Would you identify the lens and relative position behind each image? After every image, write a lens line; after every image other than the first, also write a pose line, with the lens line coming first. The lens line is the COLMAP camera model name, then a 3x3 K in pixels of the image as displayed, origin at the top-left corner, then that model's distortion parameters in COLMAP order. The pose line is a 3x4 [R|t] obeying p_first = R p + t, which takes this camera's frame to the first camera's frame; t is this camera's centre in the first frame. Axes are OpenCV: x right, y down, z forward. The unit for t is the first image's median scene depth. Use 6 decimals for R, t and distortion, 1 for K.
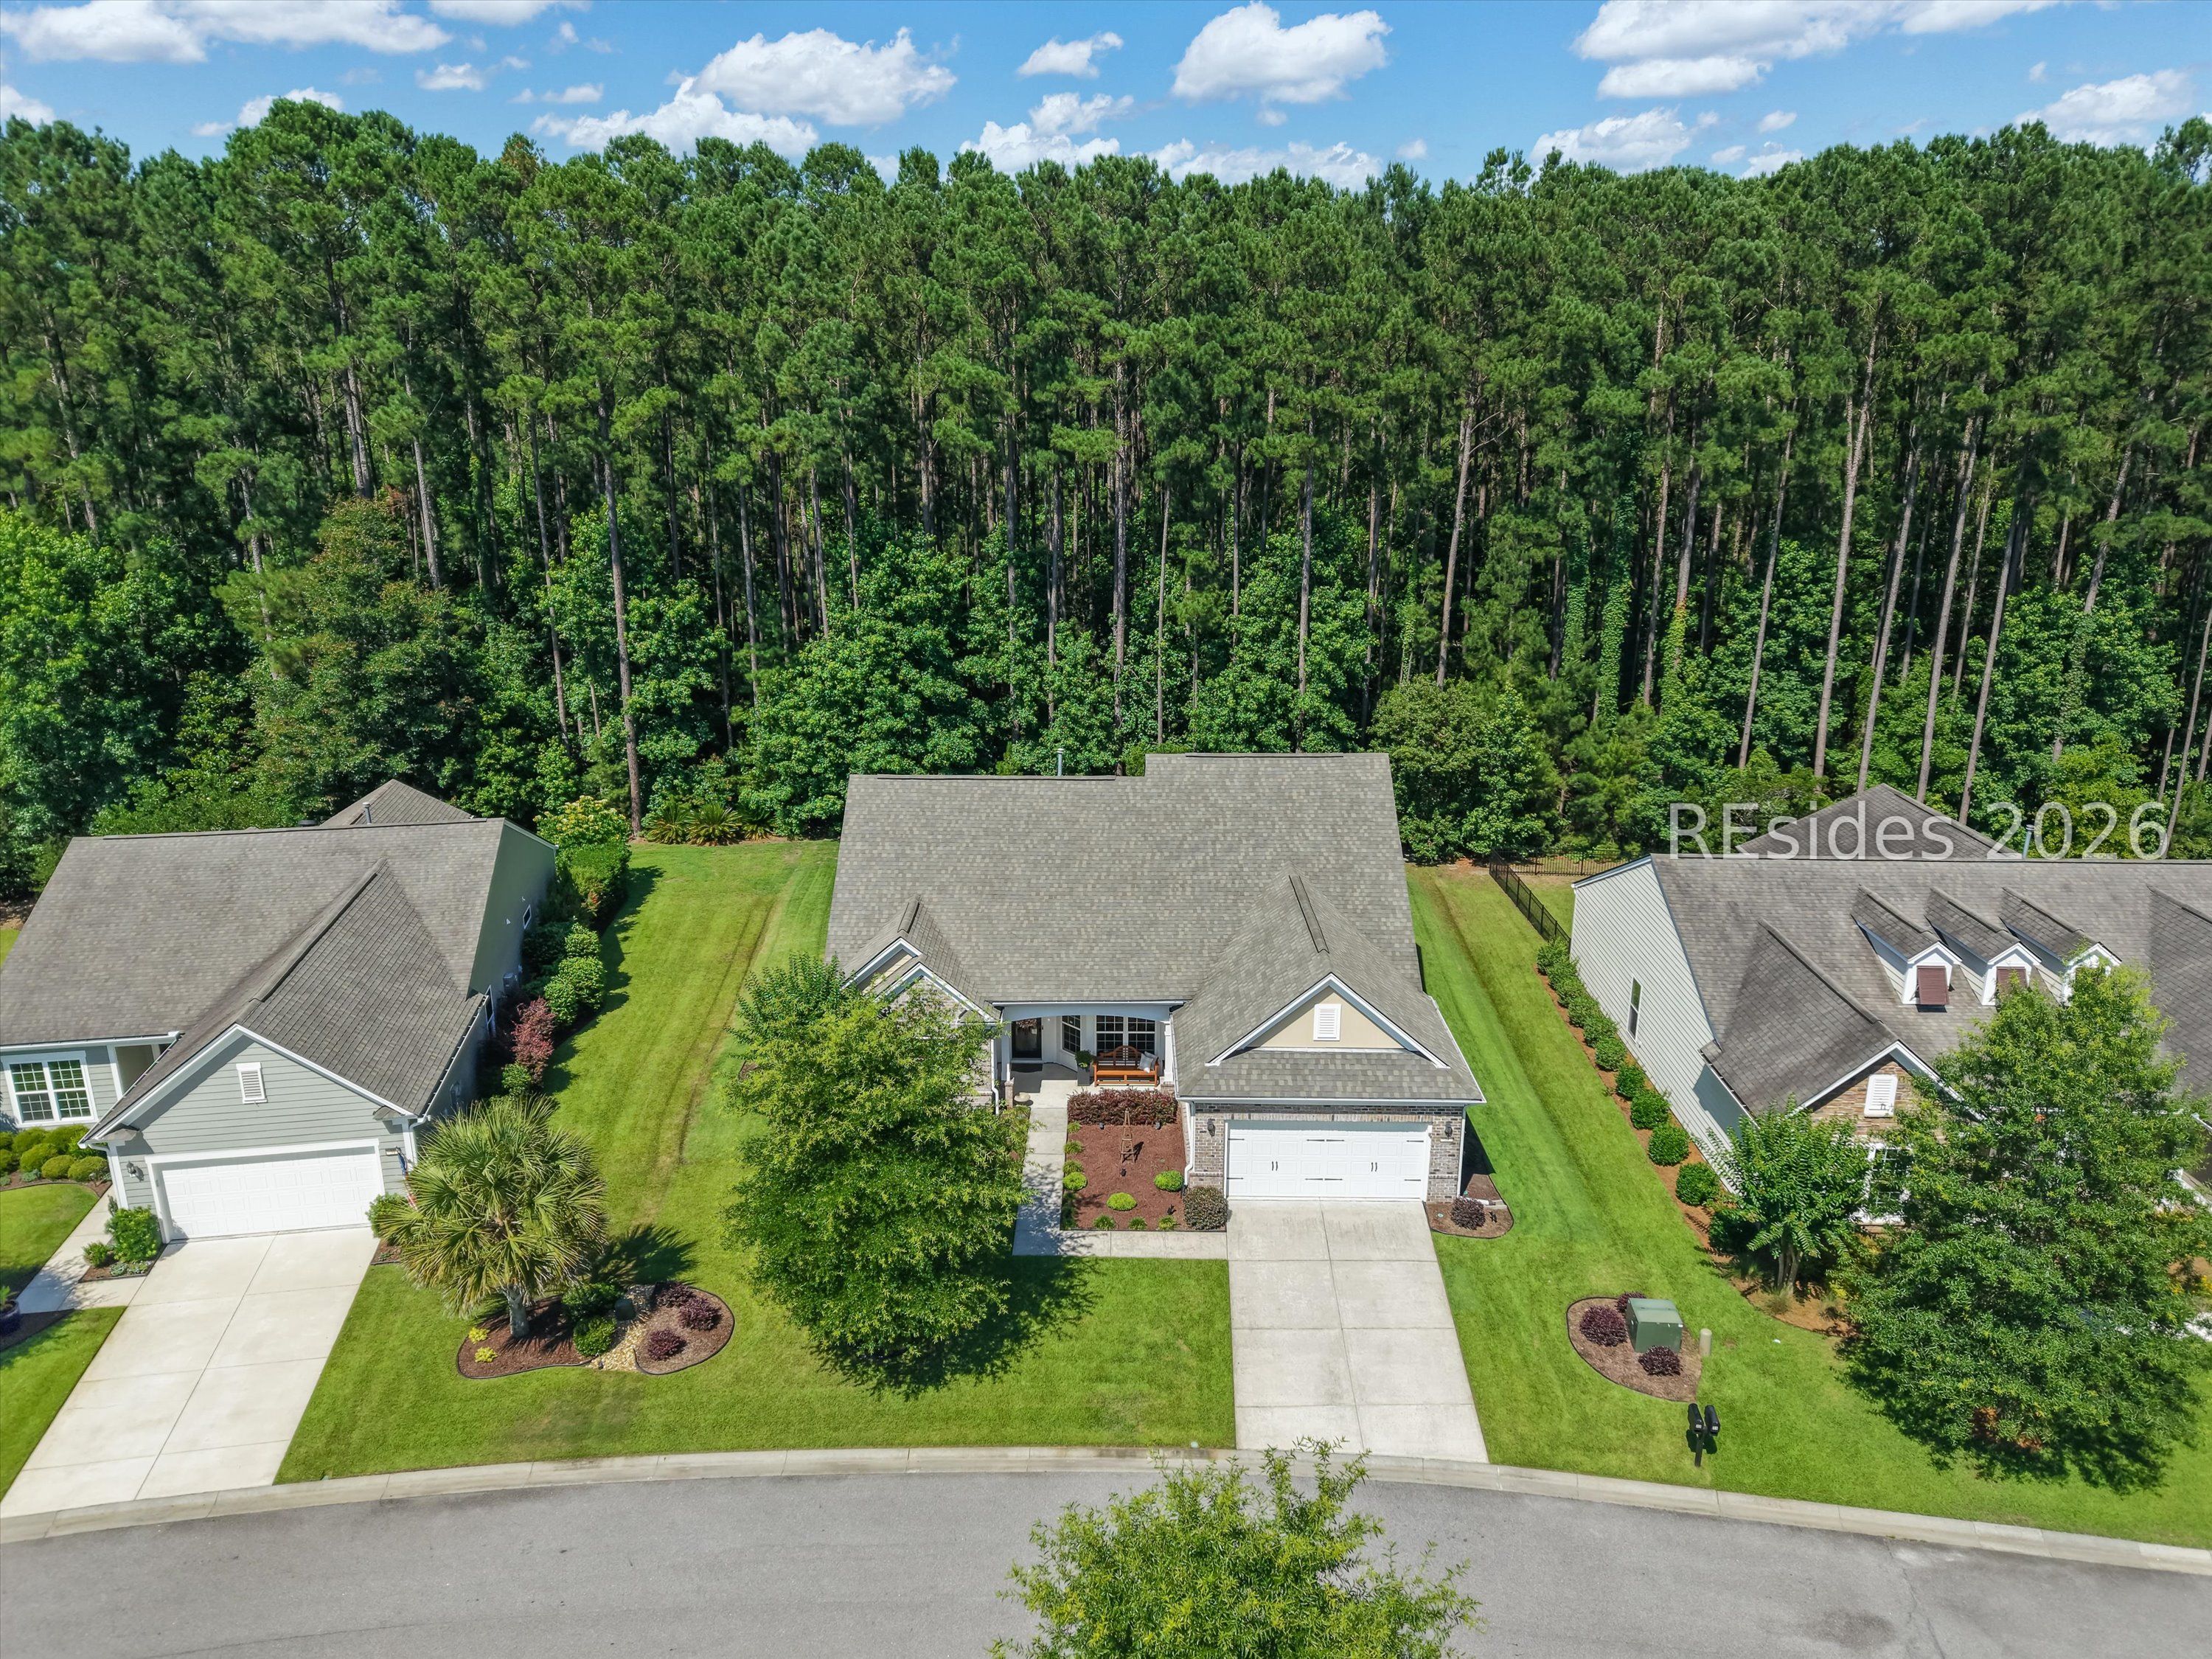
lens RADIAL K [[1514.9, 0, 1106.0], [0, 1514.9, 829.5], [0, 0, 1]] dist [-0.016071, -0.000614]
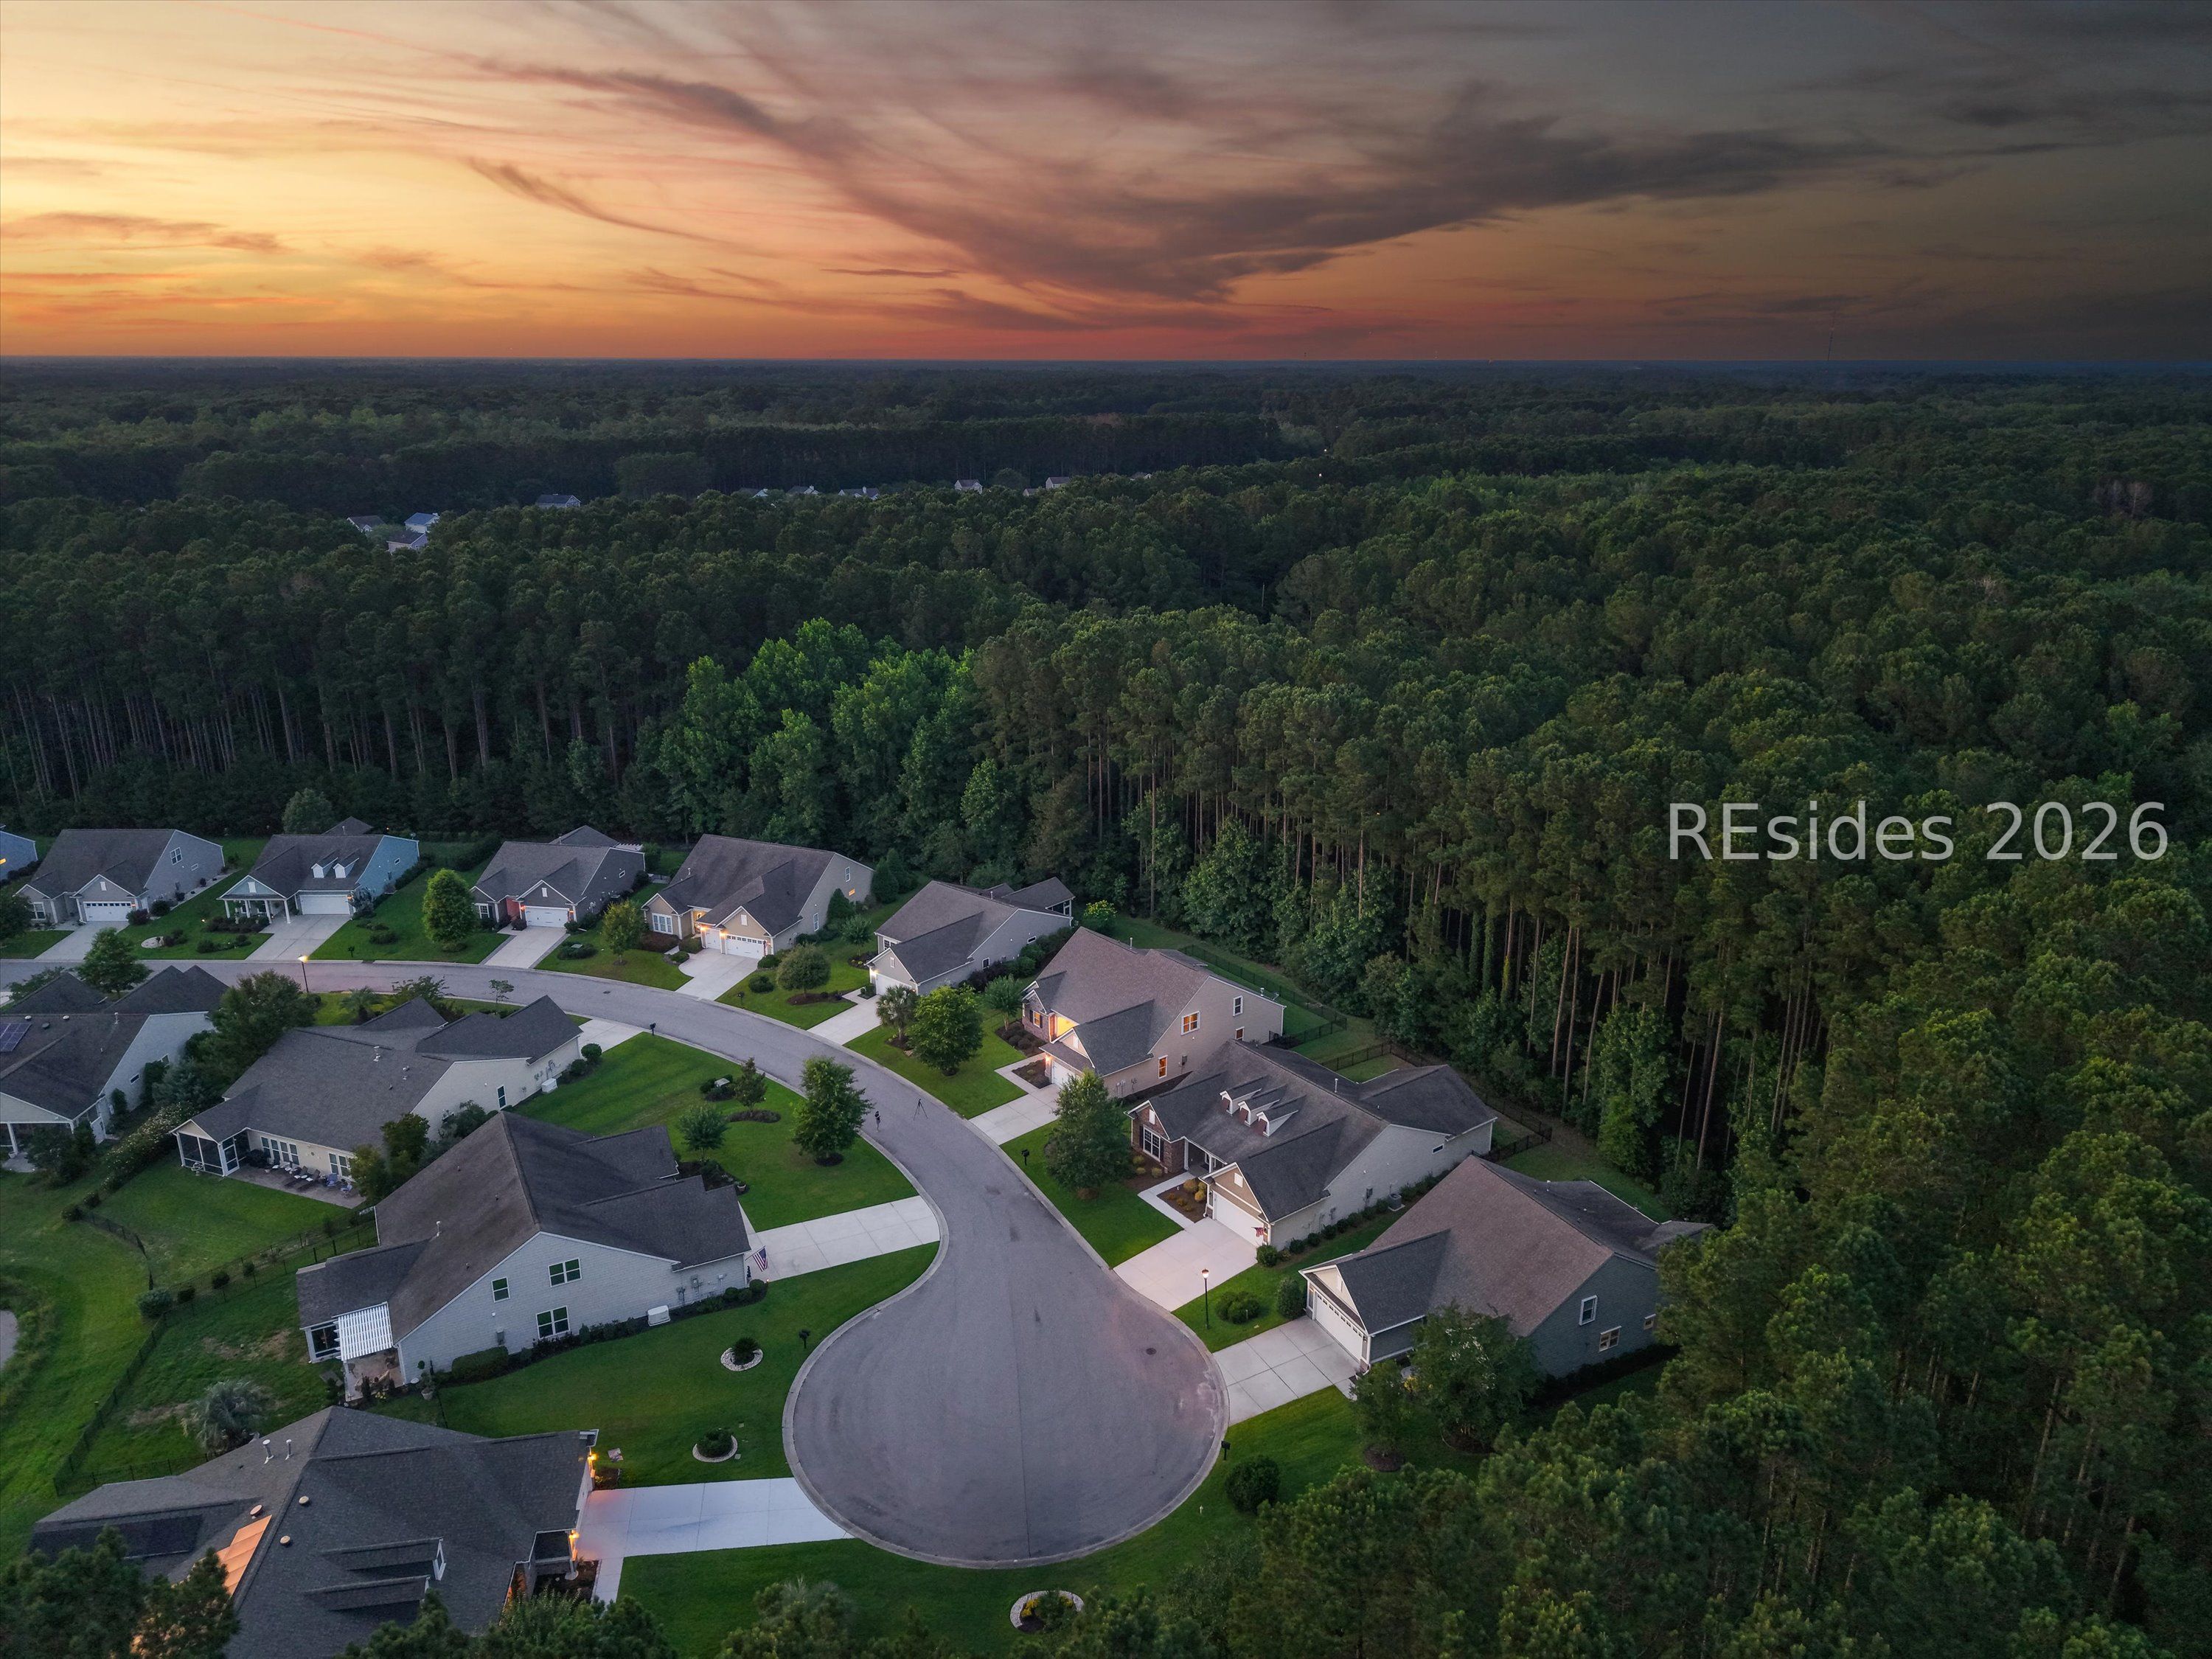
lens RADIAL K [[1484.9, 0, 1106.0], [0, 1484.9, 829.5], [0, 0, 1]] dist [0.000989, -0.004757]
pose [[0.622846, 0.236202, -0.745836, 1.788892], [-0.216202, 0.968176, 0.126066, -0.538943], [0.751877, 0.082732, 0.654092, -0.809981]]
